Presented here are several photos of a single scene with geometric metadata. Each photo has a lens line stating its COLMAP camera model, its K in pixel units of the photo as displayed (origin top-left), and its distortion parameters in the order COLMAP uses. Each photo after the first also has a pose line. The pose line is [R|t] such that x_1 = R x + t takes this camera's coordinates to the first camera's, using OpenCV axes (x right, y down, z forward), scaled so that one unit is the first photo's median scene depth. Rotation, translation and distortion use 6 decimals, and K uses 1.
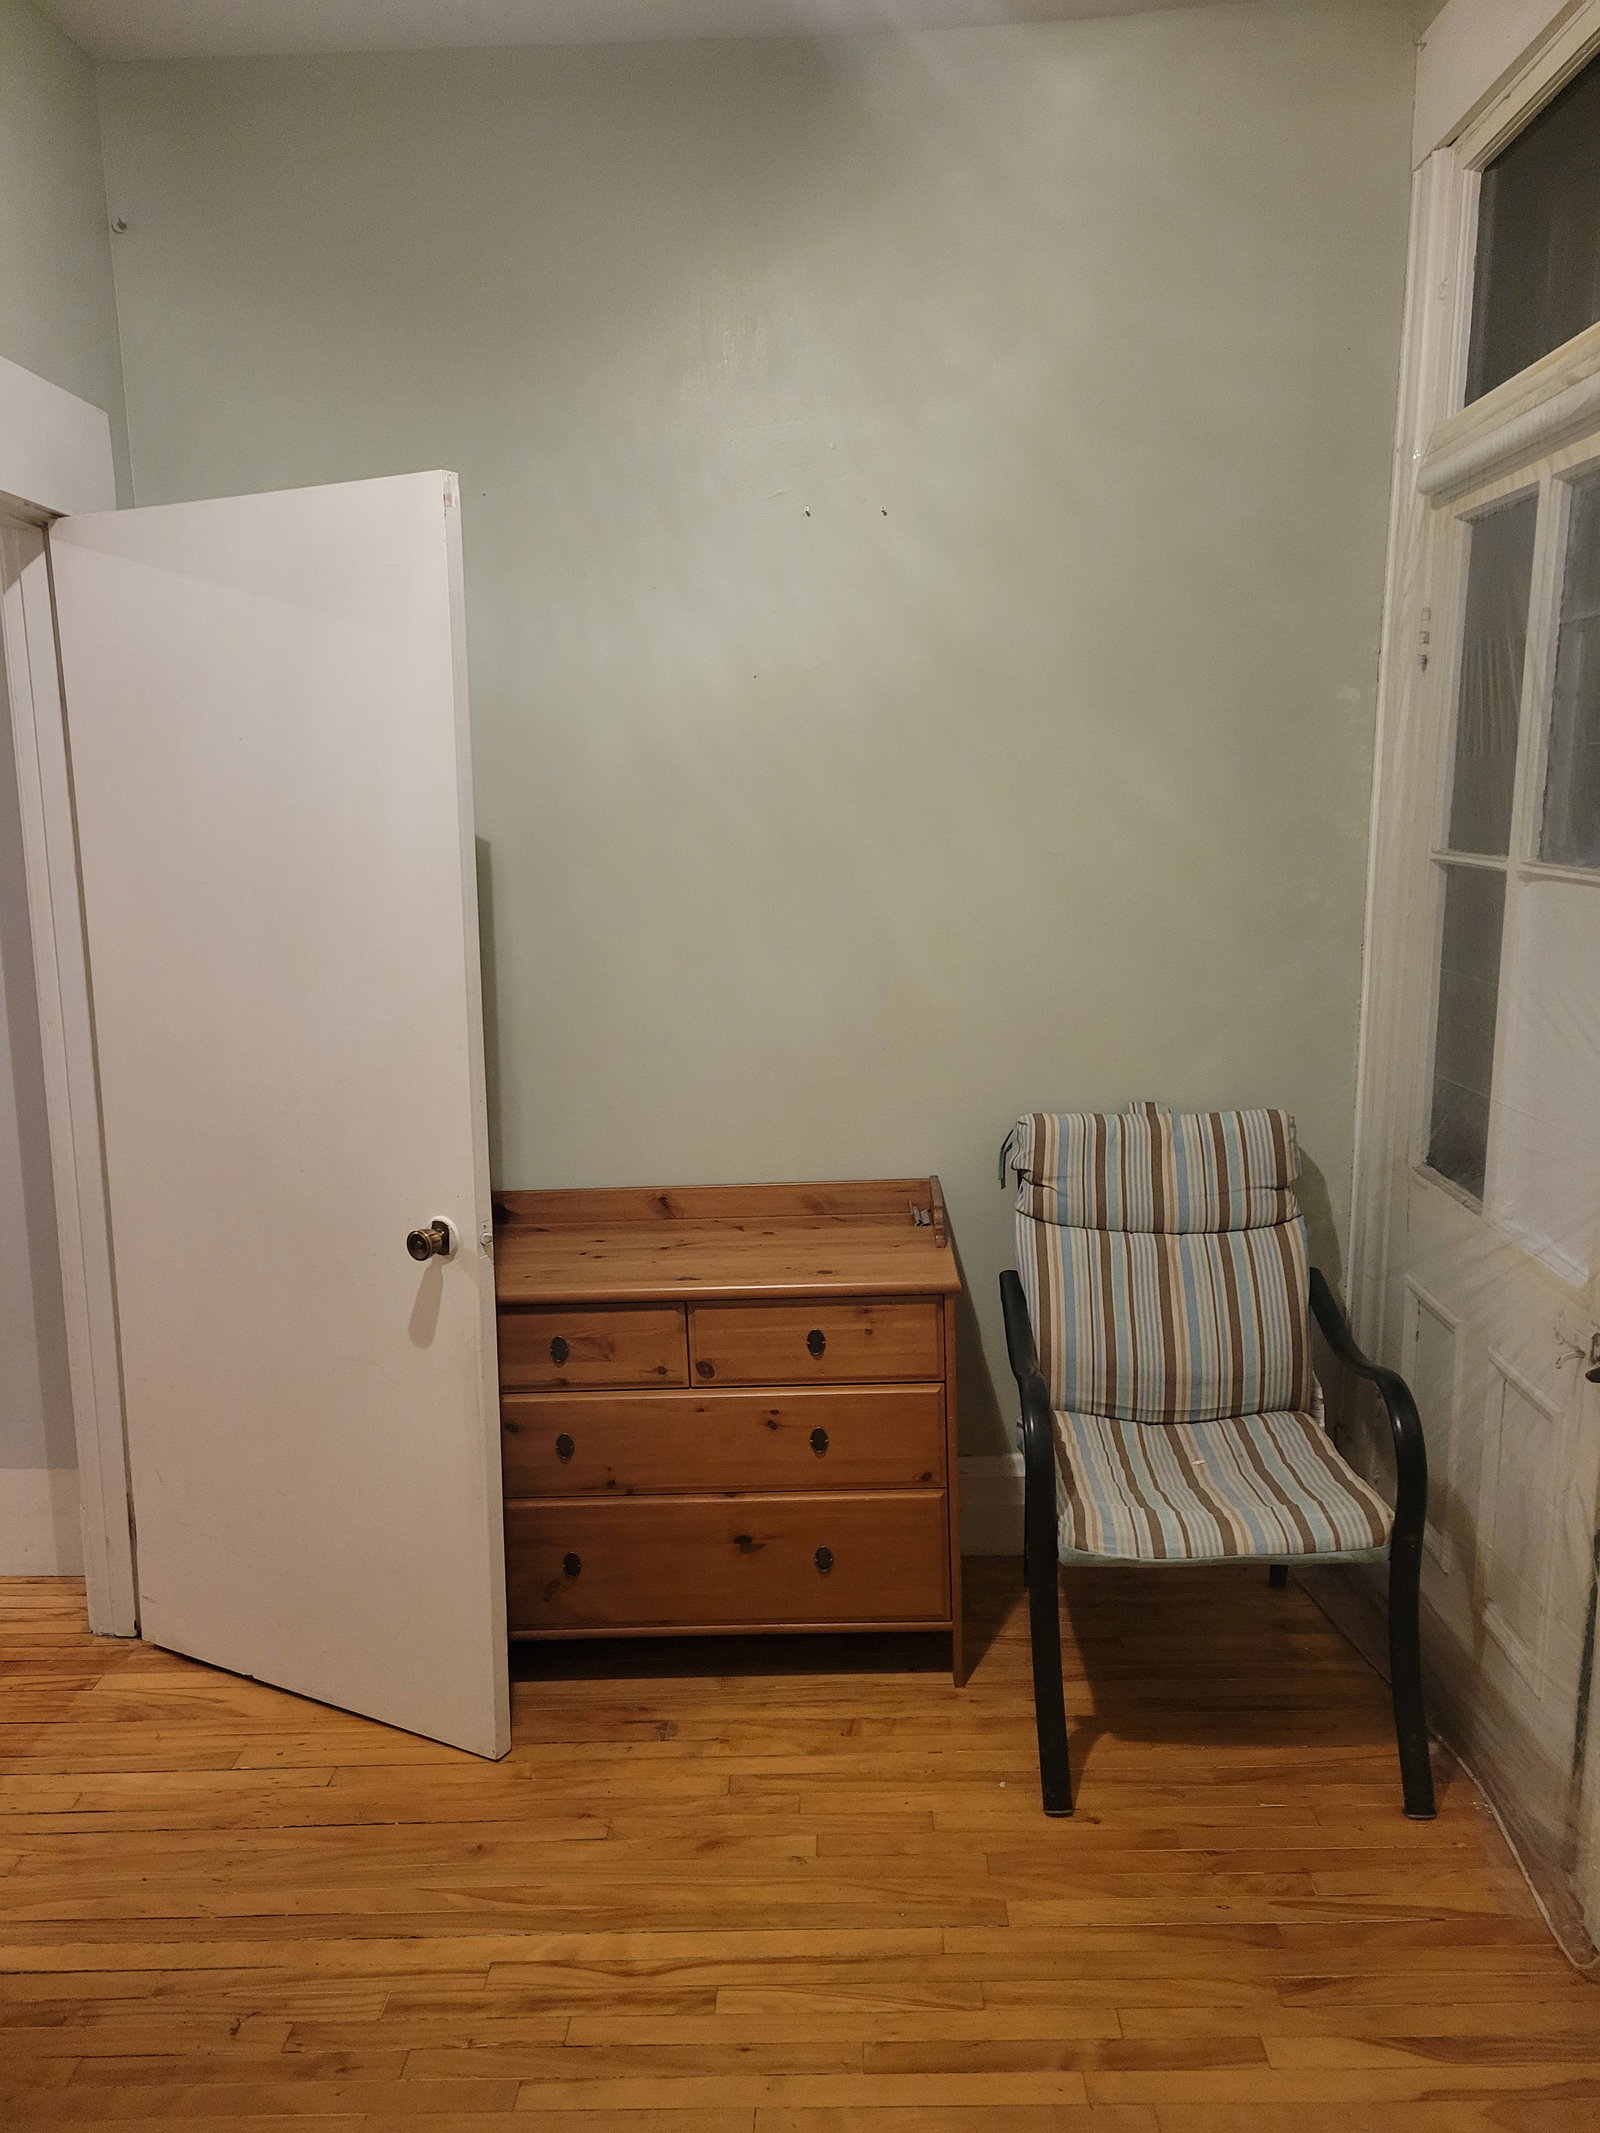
lens RADIAL K [[1603.6, 0, 801.7], [0, 1603.6, 1028.8], [0, 0, 1]] dist [0.056389, -0.031362]
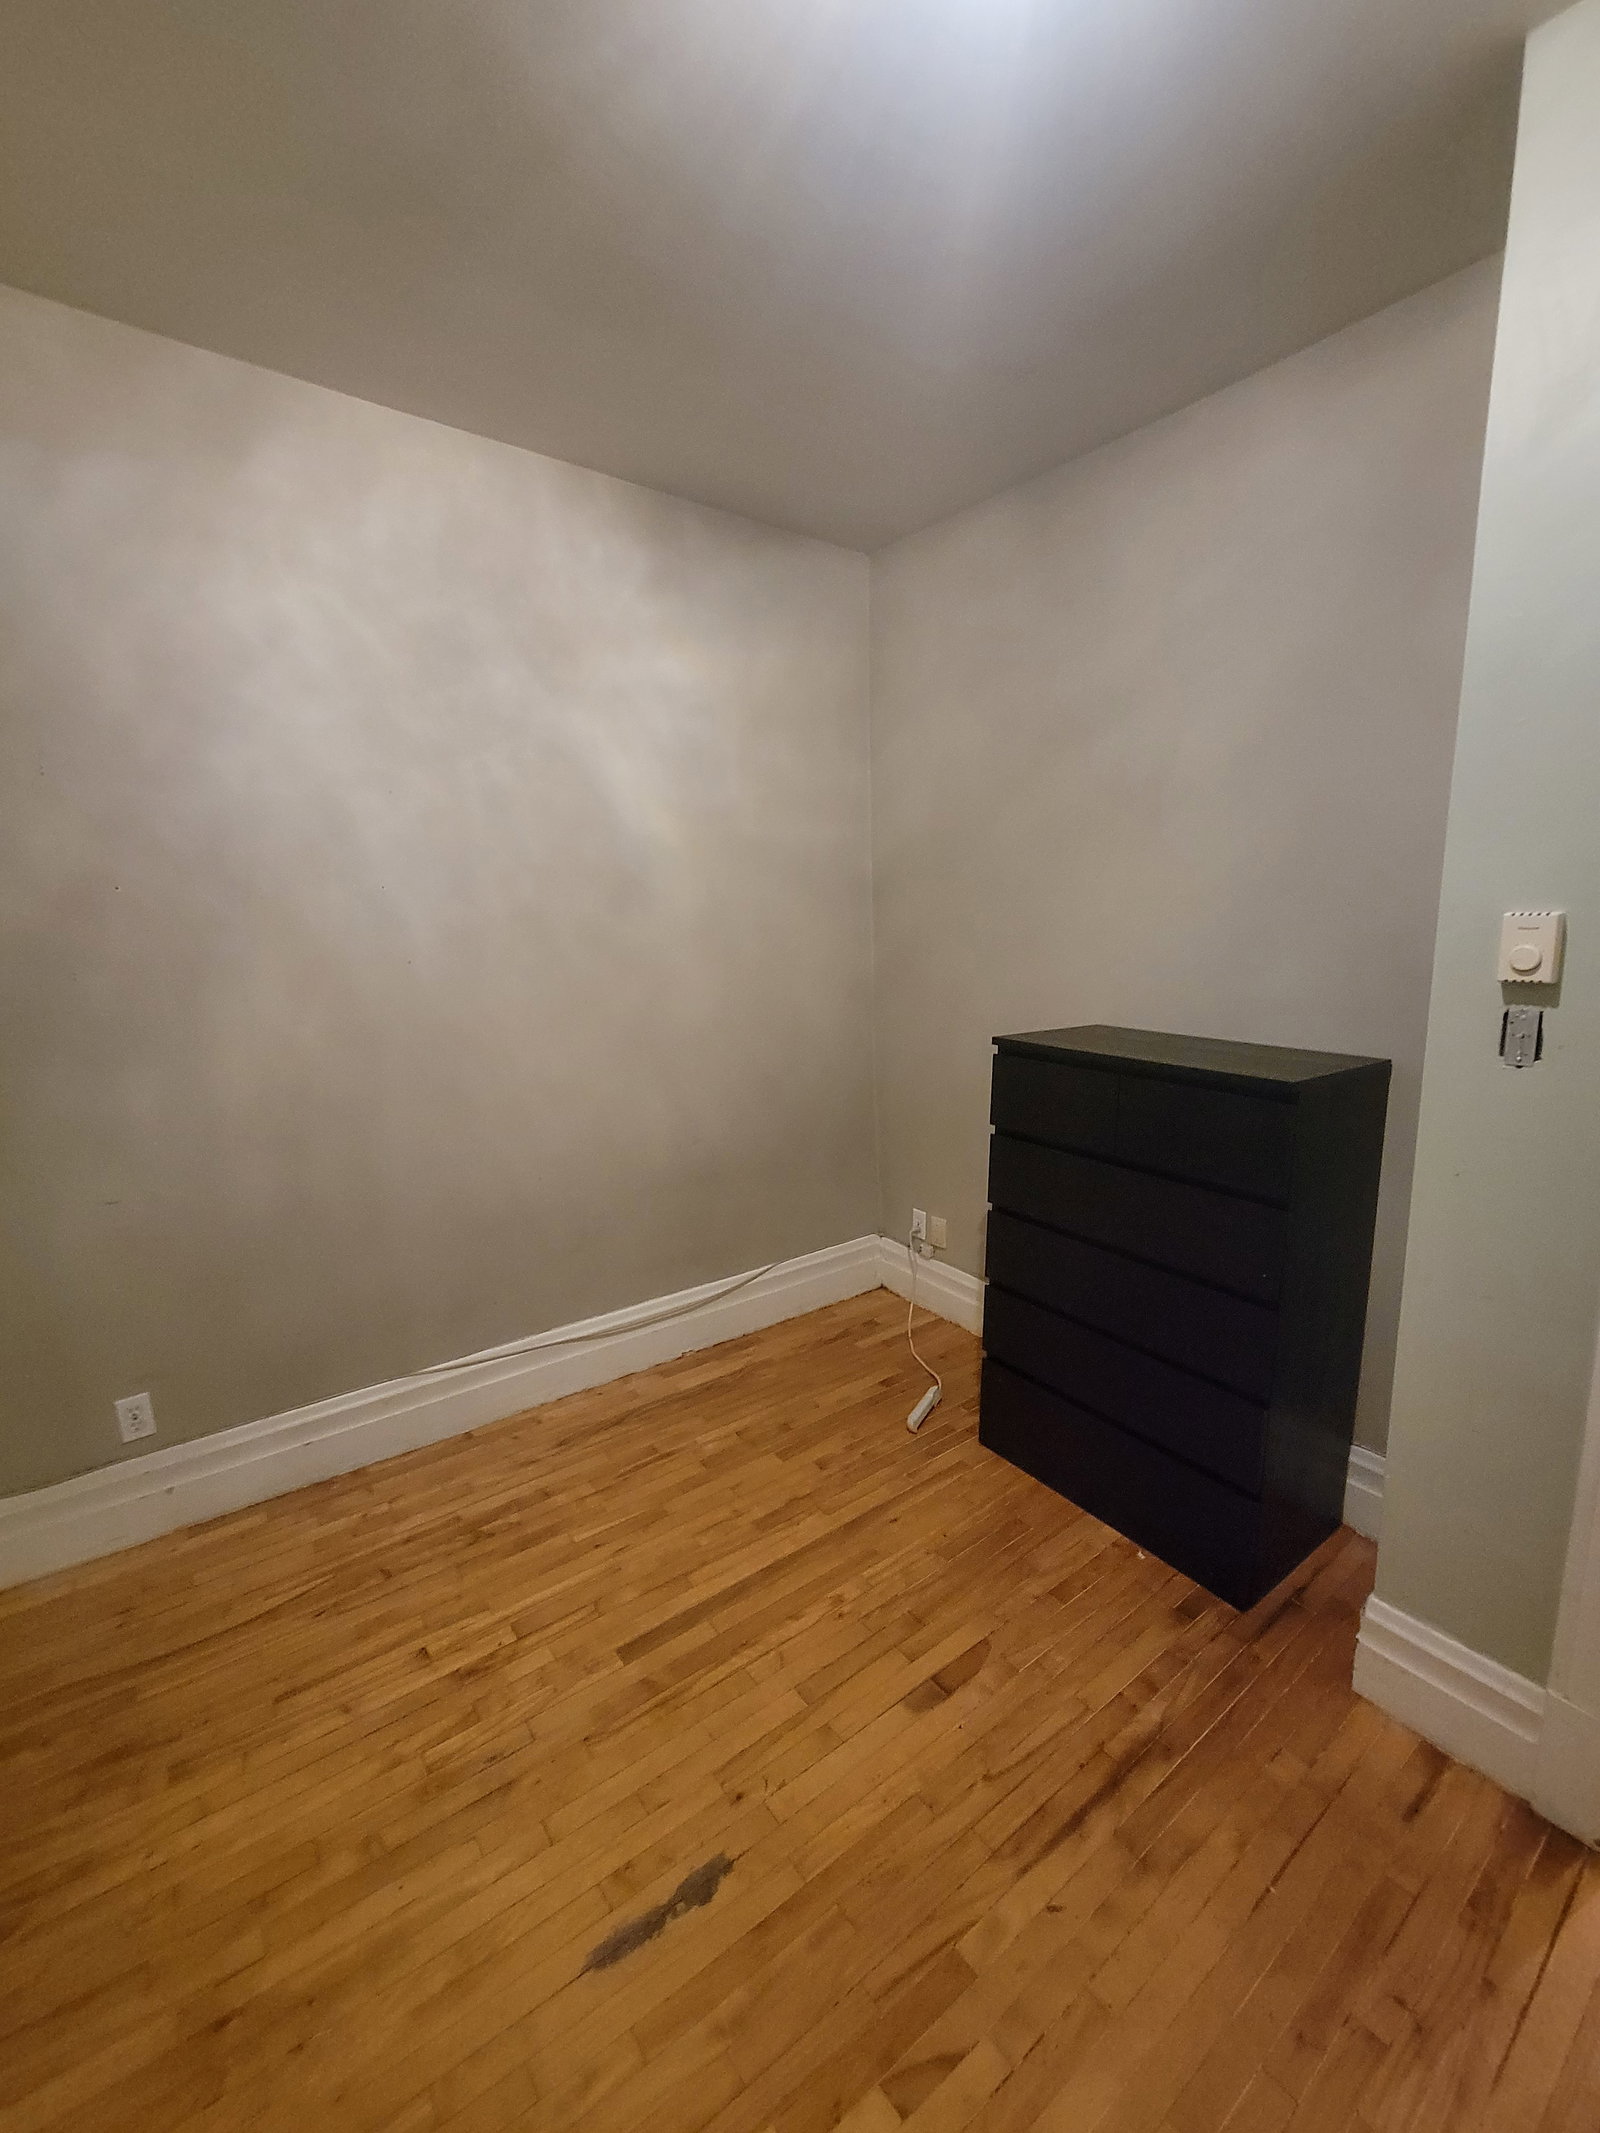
lens RADIAL K [[876.3, 0, 799.0], [0, 876.3, 1032.8], [0, 0, 1]] dist [0.011247, -0.005636]
pose [[-0.782358, 0.106289, -0.613692, 0.227865], [-0.066169, 0.965570, 0.251588, -0.127912], [0.619304, 0.237439, -0.748389, 0.848262]]
